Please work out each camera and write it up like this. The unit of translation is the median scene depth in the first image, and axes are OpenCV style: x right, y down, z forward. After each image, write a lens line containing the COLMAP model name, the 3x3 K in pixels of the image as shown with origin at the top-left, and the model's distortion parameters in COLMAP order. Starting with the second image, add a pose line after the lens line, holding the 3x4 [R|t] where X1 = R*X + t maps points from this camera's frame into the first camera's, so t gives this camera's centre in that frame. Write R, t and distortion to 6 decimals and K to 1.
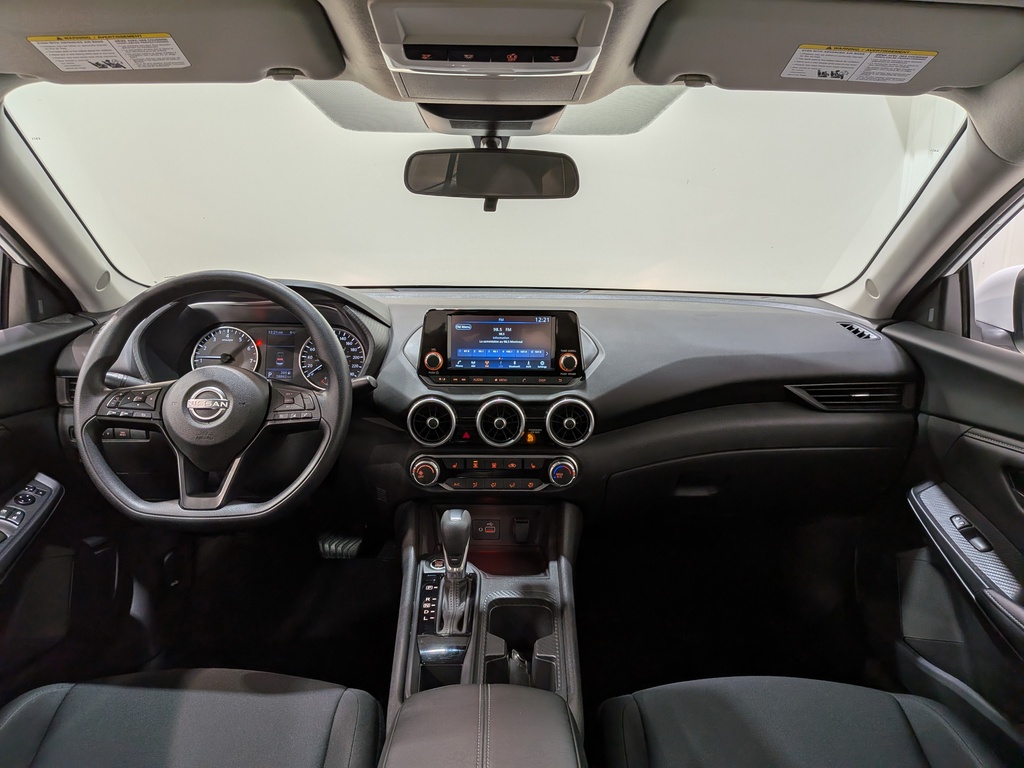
lens RADIAL K [[747.7, 0, 509.0], [0, 747.7, 383.3], [0, 0, 1]] dist [0.052204, -0.089758]
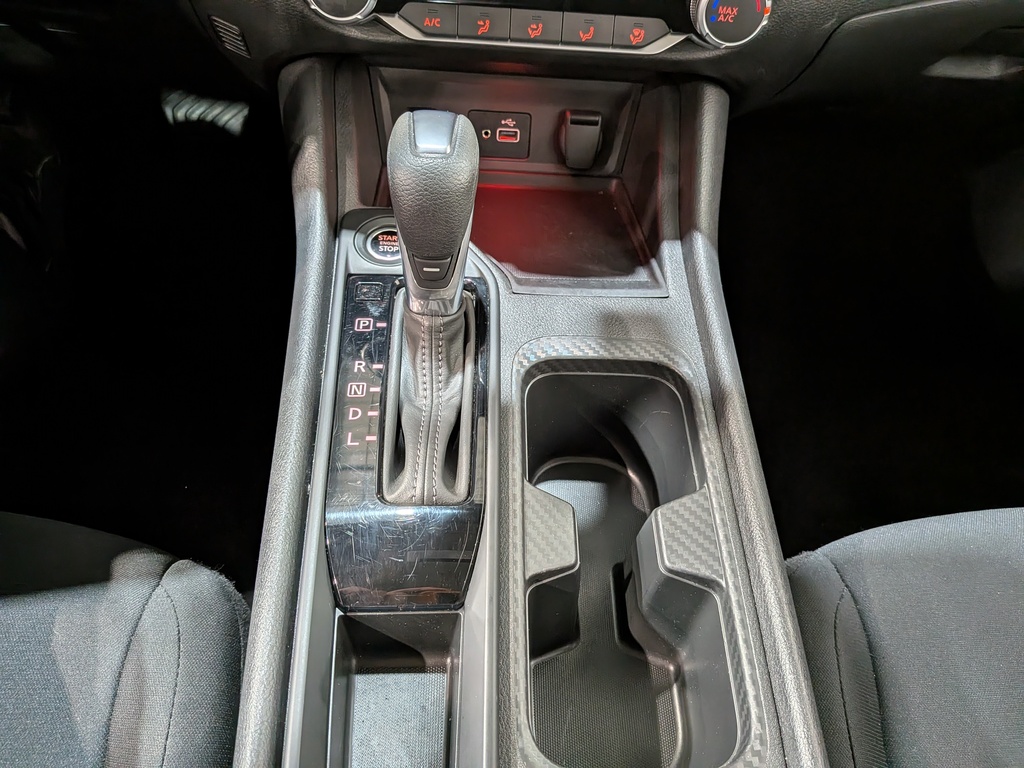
lens RADIAL K [[747.7, 0, 536.3], [0, 747.7, 368.8], [0, 0, 1]] dist [0.052204, -0.089758]
pose [[0.996123, 0.025526, 0.084182, -0.047026], [-0.068390, 0.826606, 0.558611, 0.069282], [-0.055326, -0.562203, 0.825147, 0.615672]]
